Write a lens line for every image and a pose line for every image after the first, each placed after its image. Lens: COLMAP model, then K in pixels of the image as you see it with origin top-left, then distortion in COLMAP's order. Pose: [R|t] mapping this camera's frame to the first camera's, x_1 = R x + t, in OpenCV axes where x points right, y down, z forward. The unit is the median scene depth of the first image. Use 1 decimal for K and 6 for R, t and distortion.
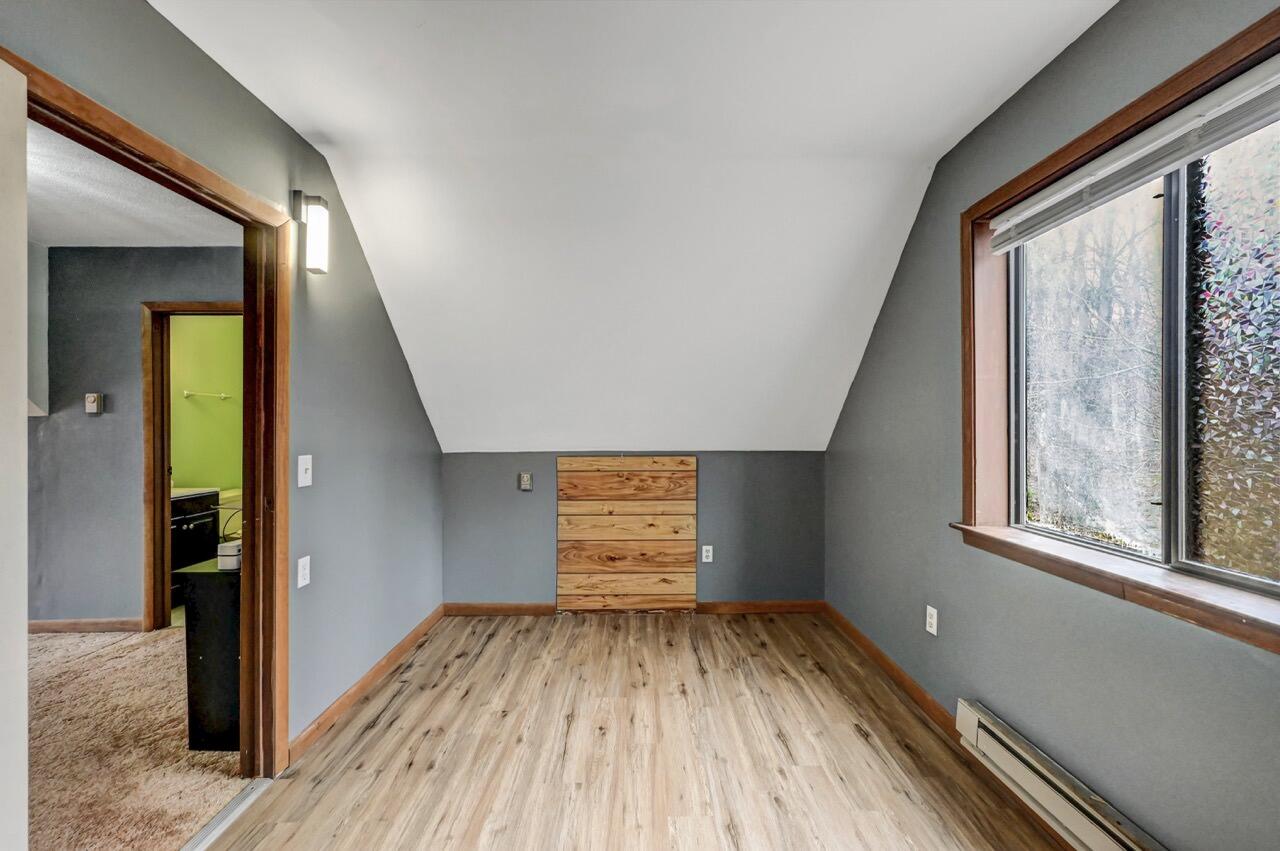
lens RADIAL K [[510.3, 0, 642.5], [0, 510.3, 428.5], [0, 0, 1]] dist [0.001608, 0.000282]
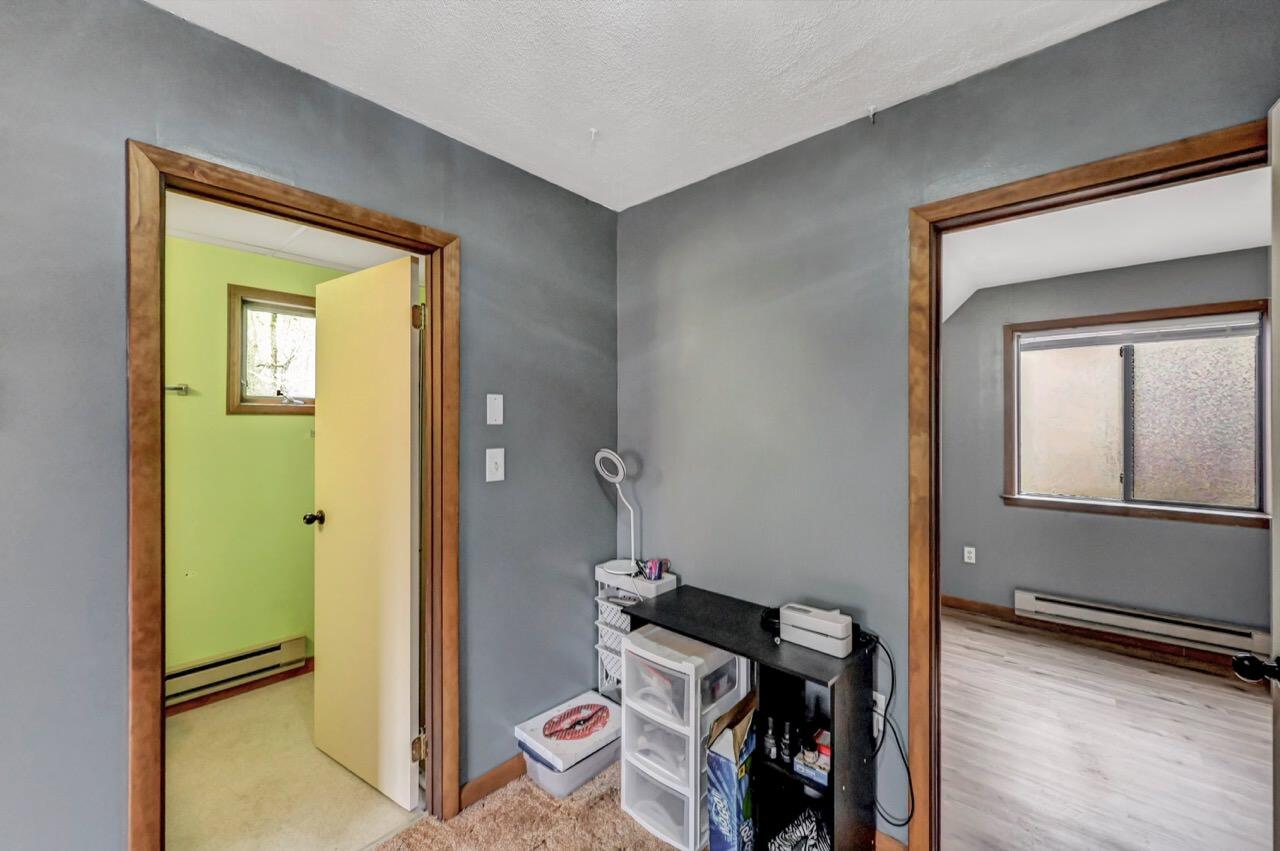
lens RADIAL K [[508.0, 0, 642.9], [0, 508.0, 423.7], [0, 0, 1]] dist [-0.001671, -0.000177]
pose [[0.671073, 0.004864, 0.741375, -1.000747], [-0.002557, 0.999988, -0.004247, -0.036800], [-0.741387, 0.000954, 0.671077, 0.467348]]
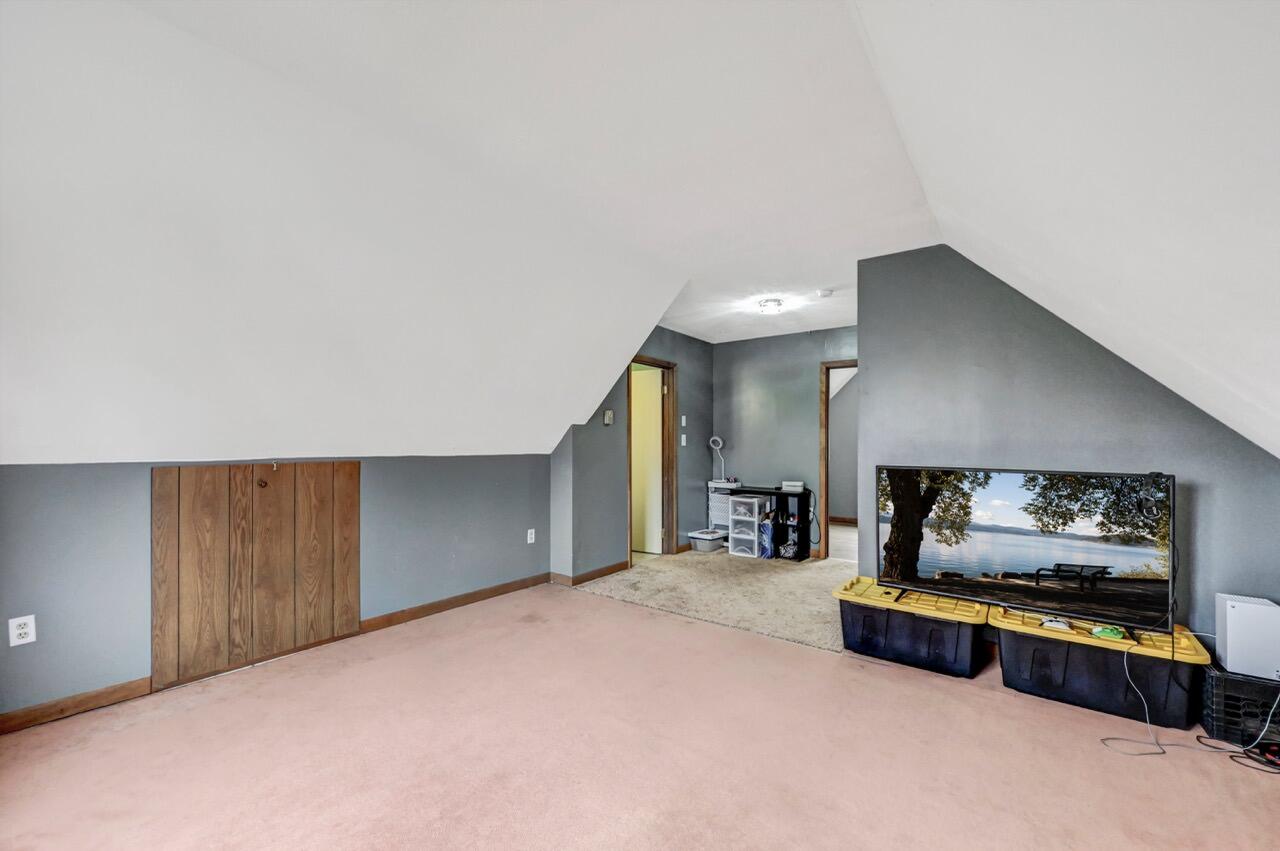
lens RADIAL K [[514.9, 0, 643.6], [0, 514.9, 444.2], [0, 0, 1]] dist [-0.000310, 0.000053]
pose [[0.606338, 0.006862, 0.795177, -2.167837], [-0.006697, 0.999971, -0.003522, 0.031362], [-0.795179, -0.003190, 0.606367, 0.037822]]
